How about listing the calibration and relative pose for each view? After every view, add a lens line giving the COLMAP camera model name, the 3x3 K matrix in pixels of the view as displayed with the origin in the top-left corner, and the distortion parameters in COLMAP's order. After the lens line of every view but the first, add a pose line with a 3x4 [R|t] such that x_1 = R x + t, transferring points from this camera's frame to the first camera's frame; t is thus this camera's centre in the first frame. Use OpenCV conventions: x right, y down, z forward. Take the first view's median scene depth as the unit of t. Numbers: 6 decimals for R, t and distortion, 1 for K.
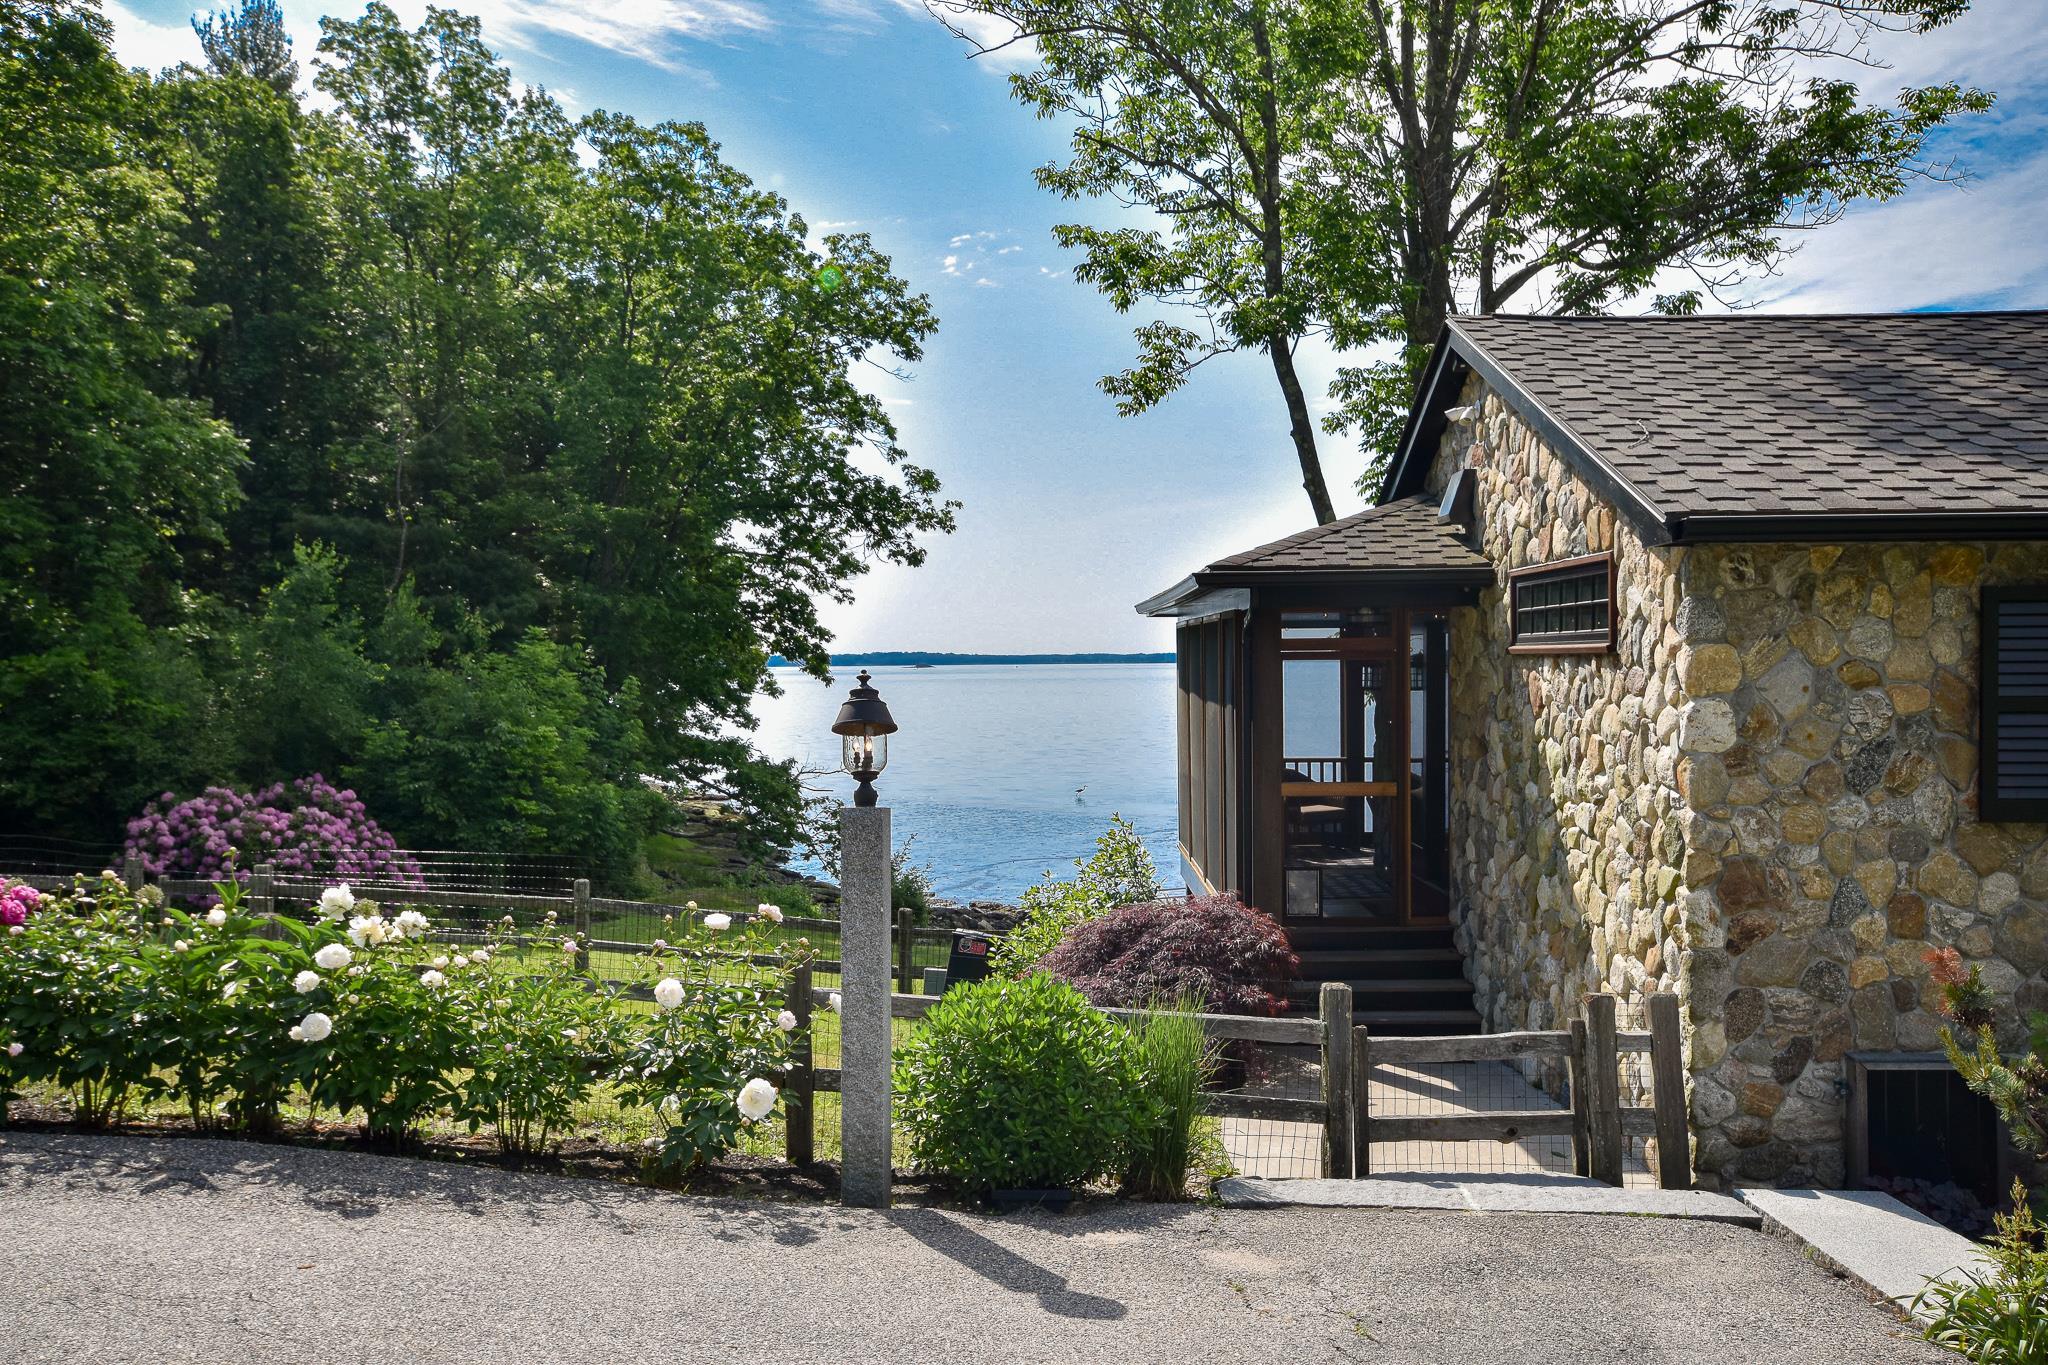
lens RADIAL K [[1681.4, 0, 1031.3], [0, 1681.4, 689.5], [0, 0, 1]] dist [0.002800, 0.061845]
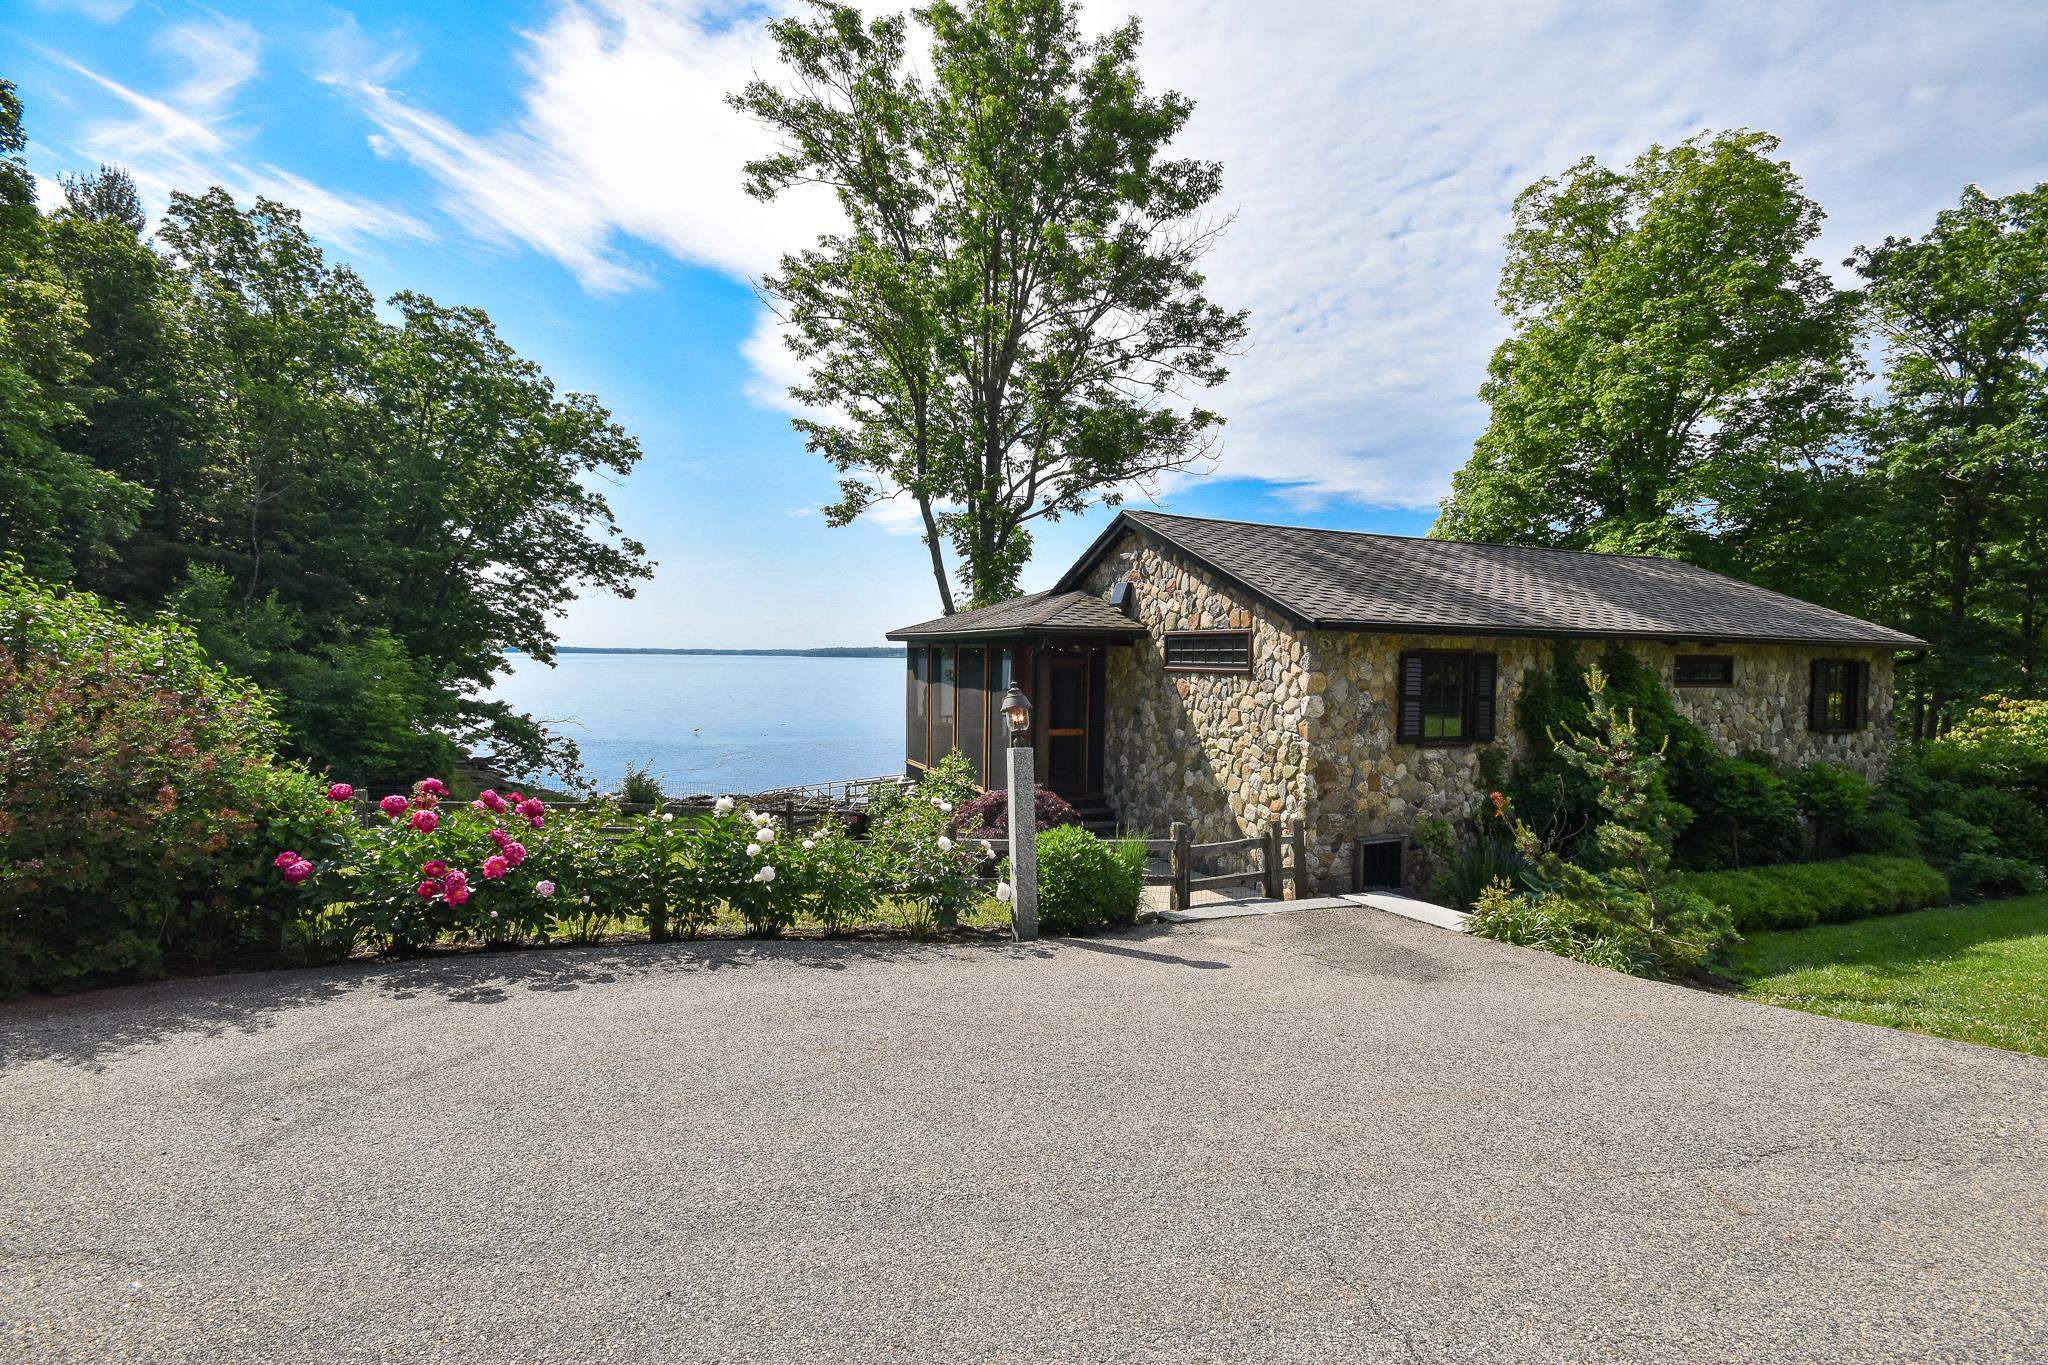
lens RADIAL K [[923.4, 0, 1028.0], [0, 923.4, 689.2], [0, 0, 1]] dist [-0.000285, -0.004303]
pose [[0.906203, 0.006544, 0.422793, -0.182131], [-0.014552, 0.999771, 0.015716, -0.006121], [-0.422593, -0.020394, 0.906090, -0.006315]]
